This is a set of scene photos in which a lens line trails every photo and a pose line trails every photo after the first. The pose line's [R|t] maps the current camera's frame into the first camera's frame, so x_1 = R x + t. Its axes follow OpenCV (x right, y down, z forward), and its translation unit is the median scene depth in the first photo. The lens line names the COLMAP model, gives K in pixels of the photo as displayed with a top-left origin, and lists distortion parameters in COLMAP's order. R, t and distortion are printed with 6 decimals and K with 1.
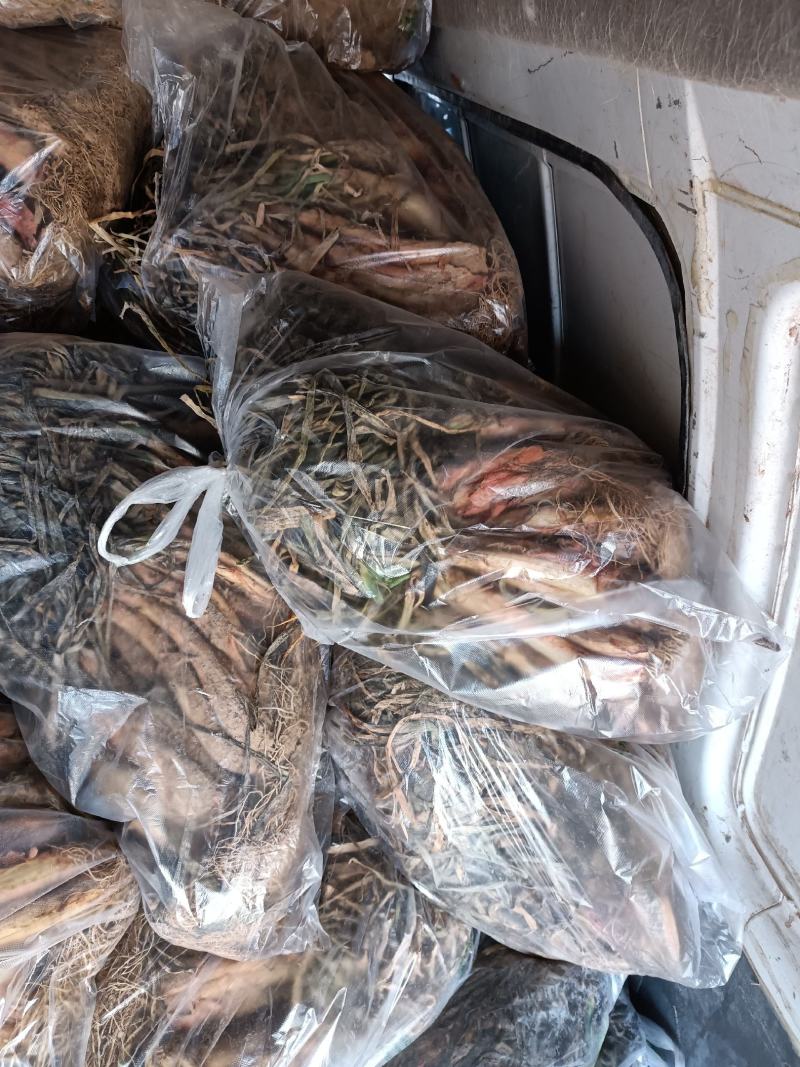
lens RADIAL K [[800.0, 0, 400.0], [0, 800.0, 533.5], [0, 0, 1]] dist [0.002771, 0.006800]
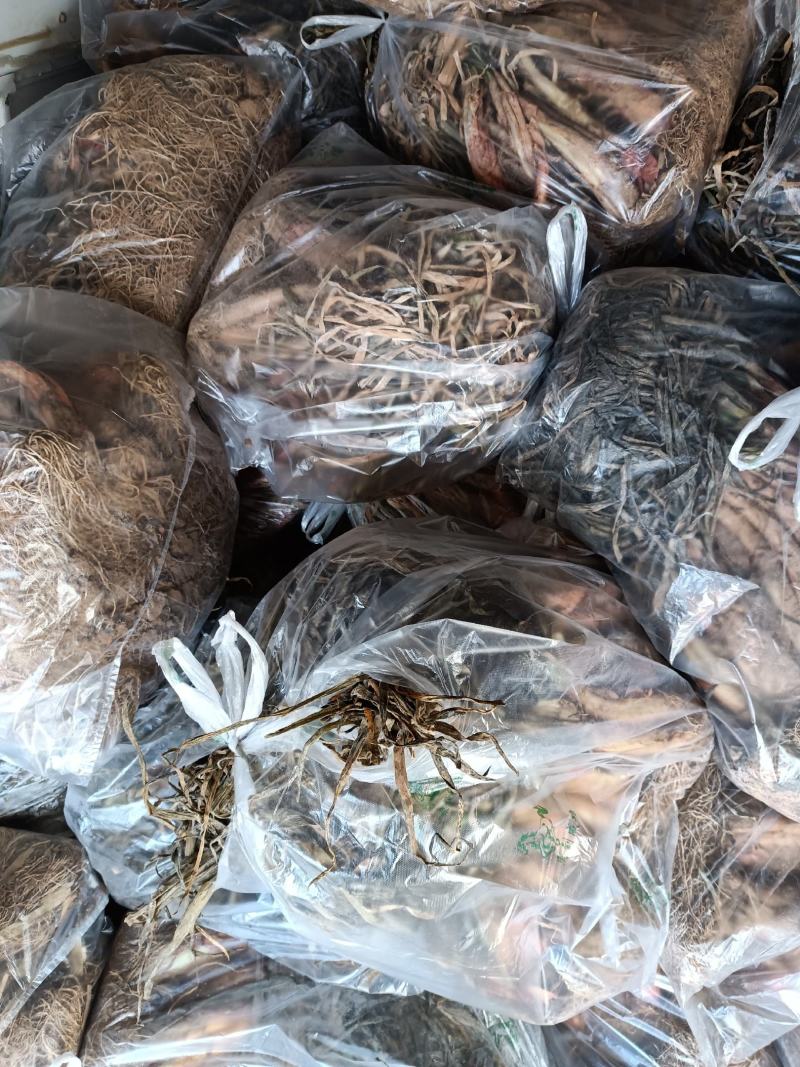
lens RADIAL K [[800.0, 0, 400.0], [0, 800.0, 533.5], [0, 0, 1]] dist [0.002771, 0.006800]
pose [[0.904360, 0.110237, -0.412288, -0.293172], [-0.072855, 0.991761, 0.105366, 0.042858], [0.420507, -0.065252, 0.904940, -0.260945]]
